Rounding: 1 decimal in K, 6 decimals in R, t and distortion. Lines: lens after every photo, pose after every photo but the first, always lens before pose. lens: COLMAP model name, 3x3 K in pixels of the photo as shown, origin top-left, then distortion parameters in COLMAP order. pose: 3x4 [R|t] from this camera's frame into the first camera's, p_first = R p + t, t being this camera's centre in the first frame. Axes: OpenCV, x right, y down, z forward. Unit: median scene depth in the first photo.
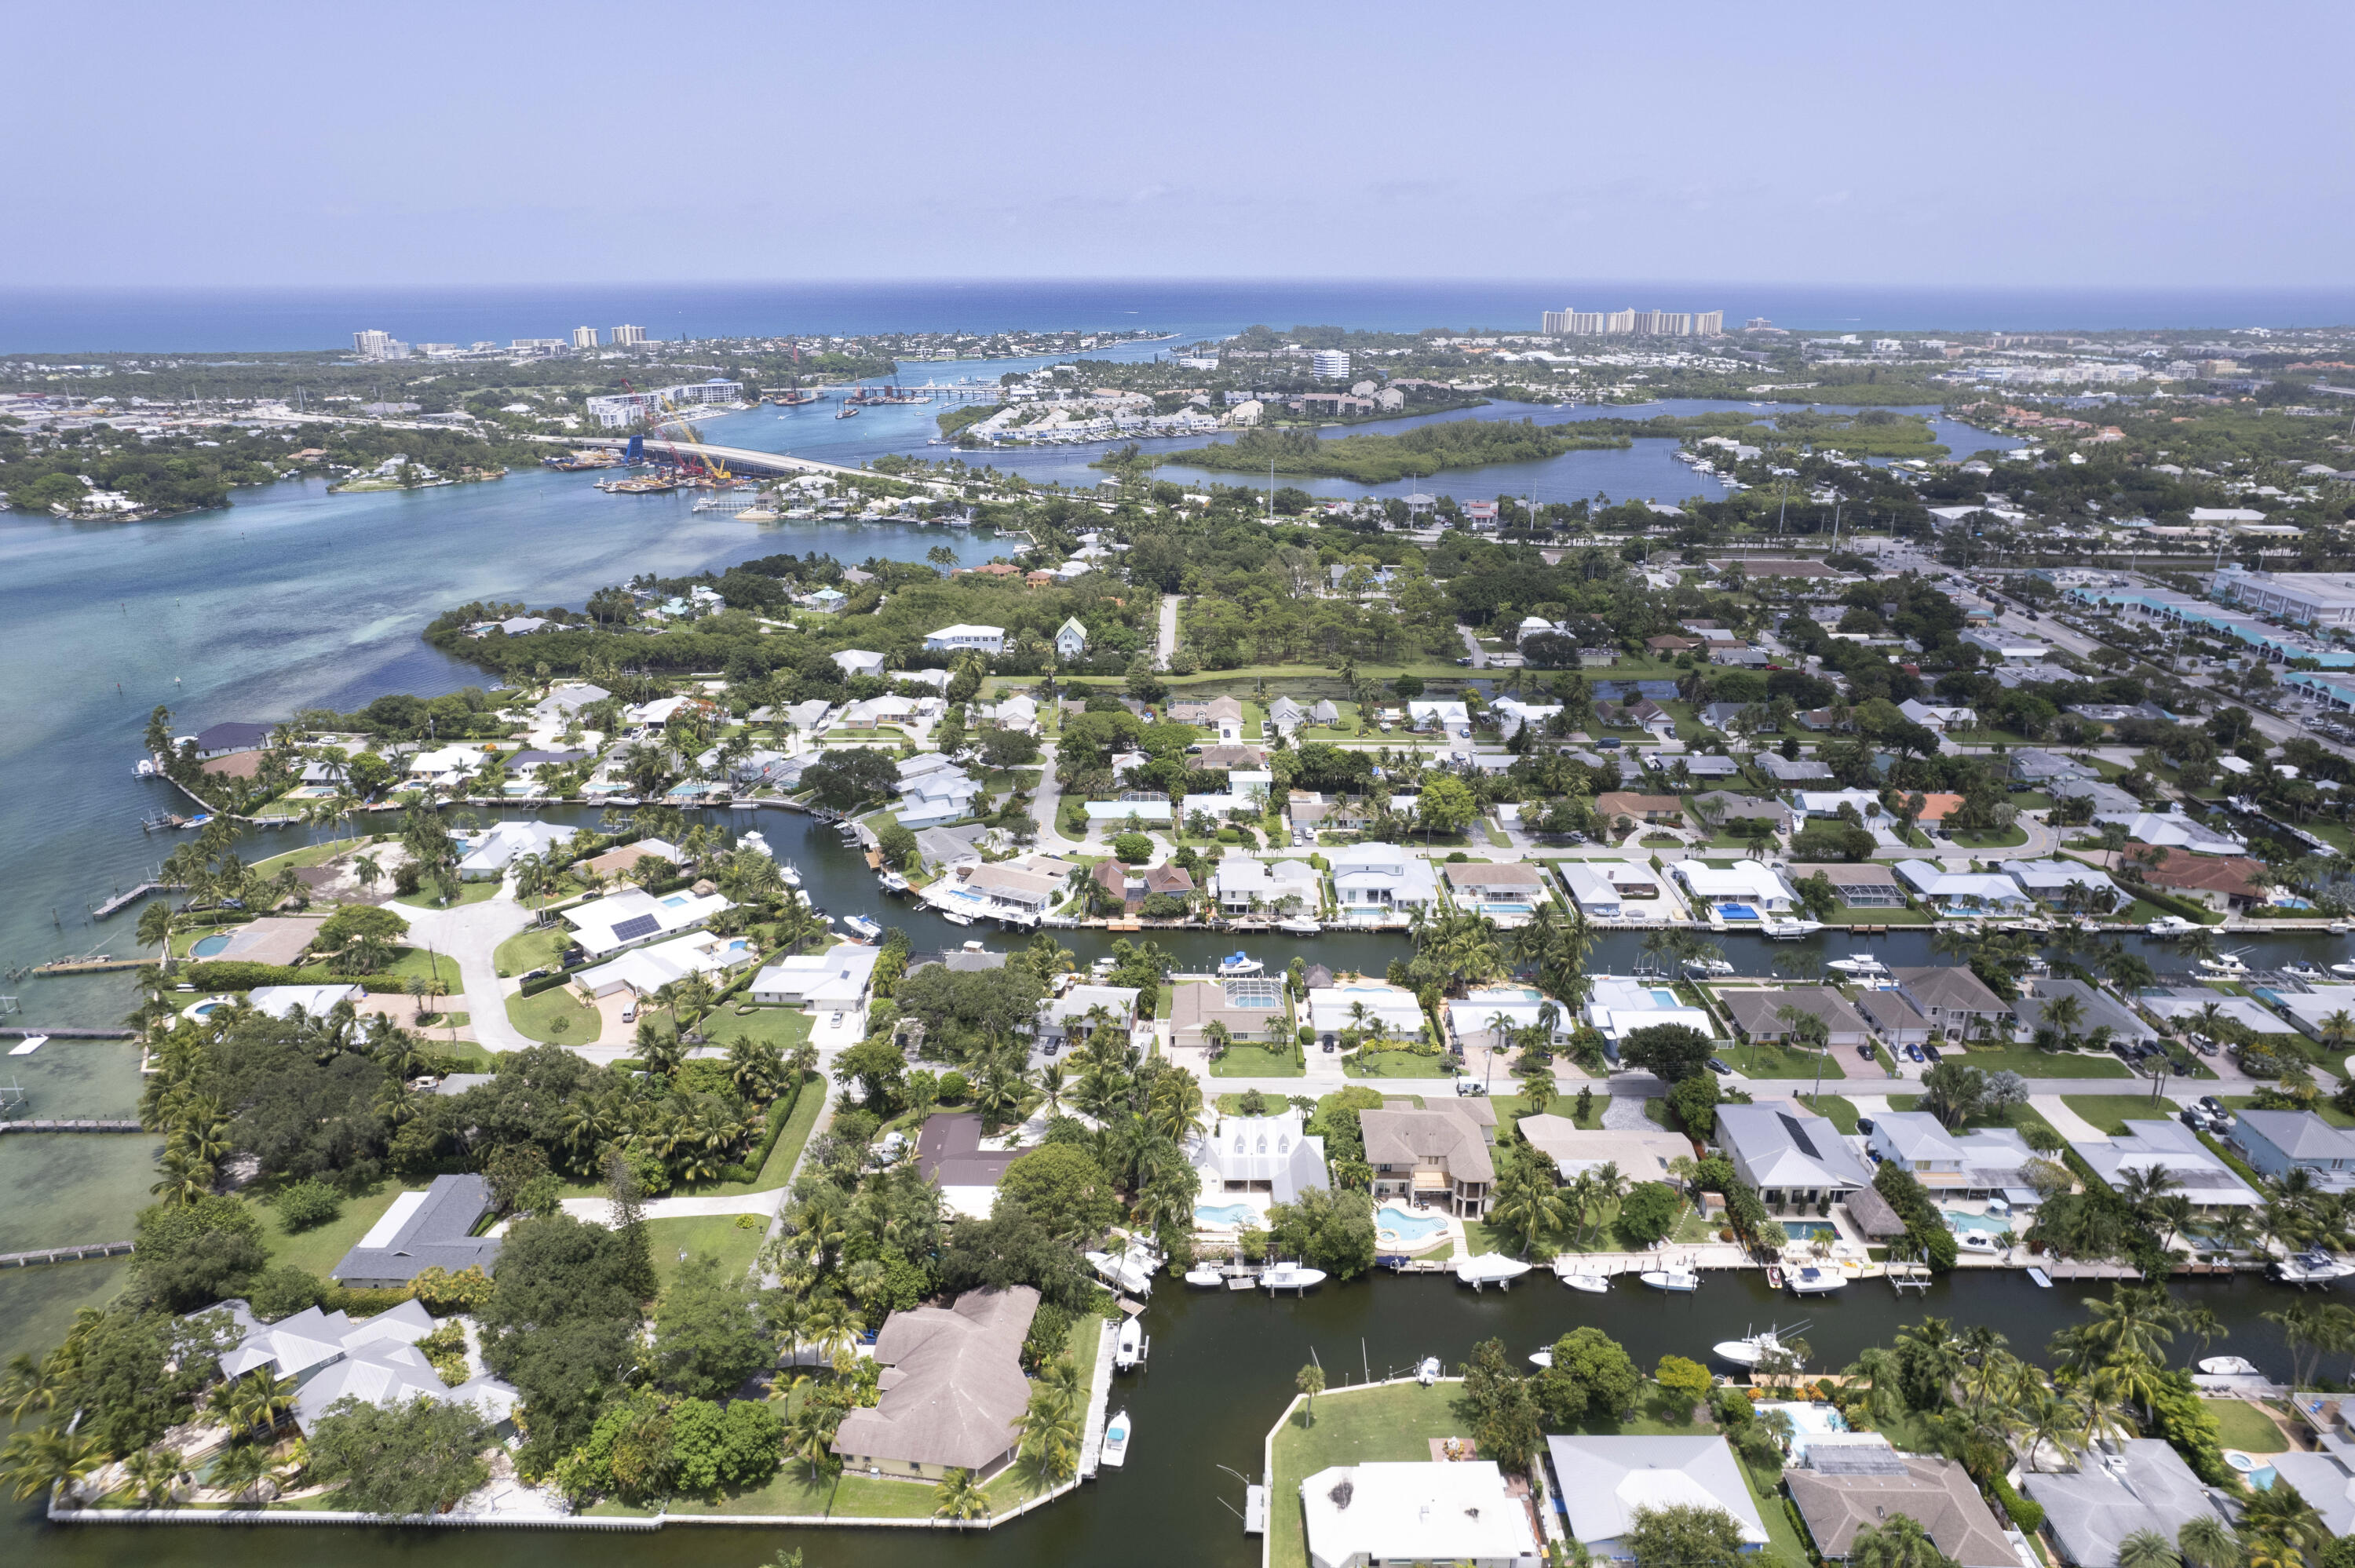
lens RADIAL K [[1493.0, 0, 1177.5], [0, 1493.0, 784.0], [0, 0, 1]] dist [-0.068492, 0.056071]
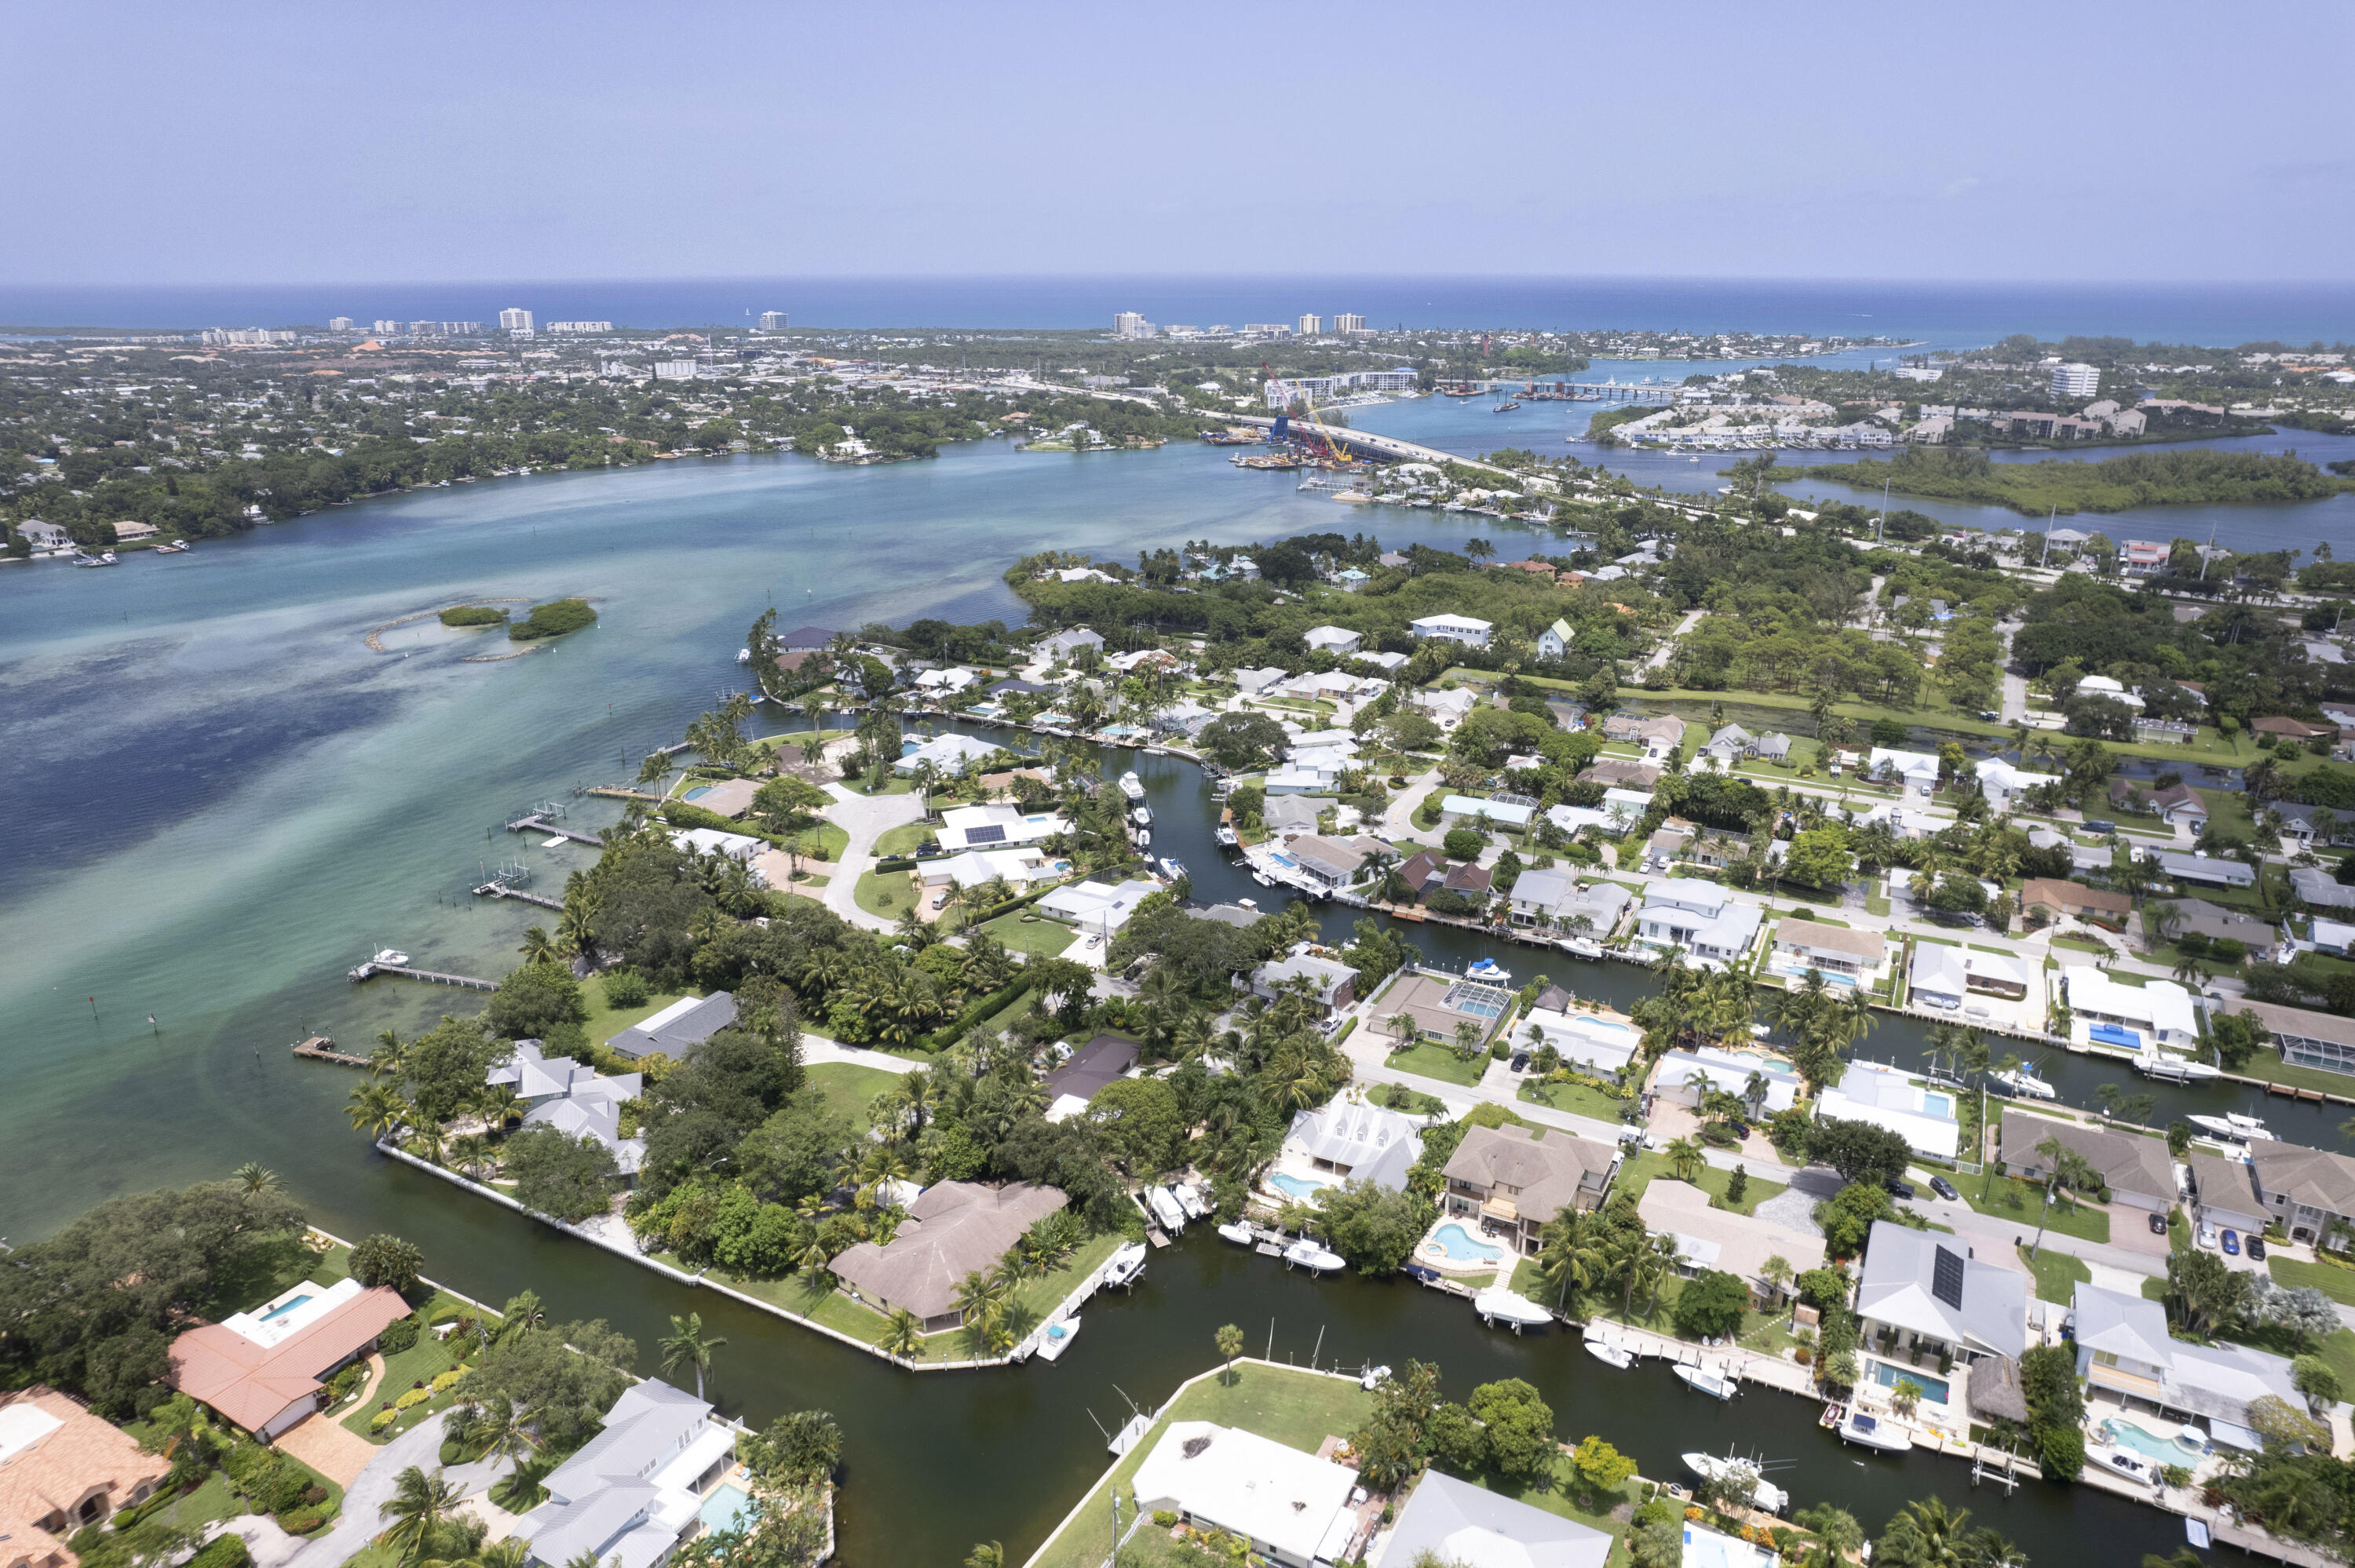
lens RADIAL K [[1493.0, 0, 1177.5], [0, 1493.0, 784.0], [0, 0, 1]] dist [-0.068492, 0.056071]
pose [[0.891659, 0.150372, -0.427004, 0.222905], [-0.149088, 0.988144, 0.036660, -0.004867], [0.427454, 0.030973, 0.903506, 0.023393]]
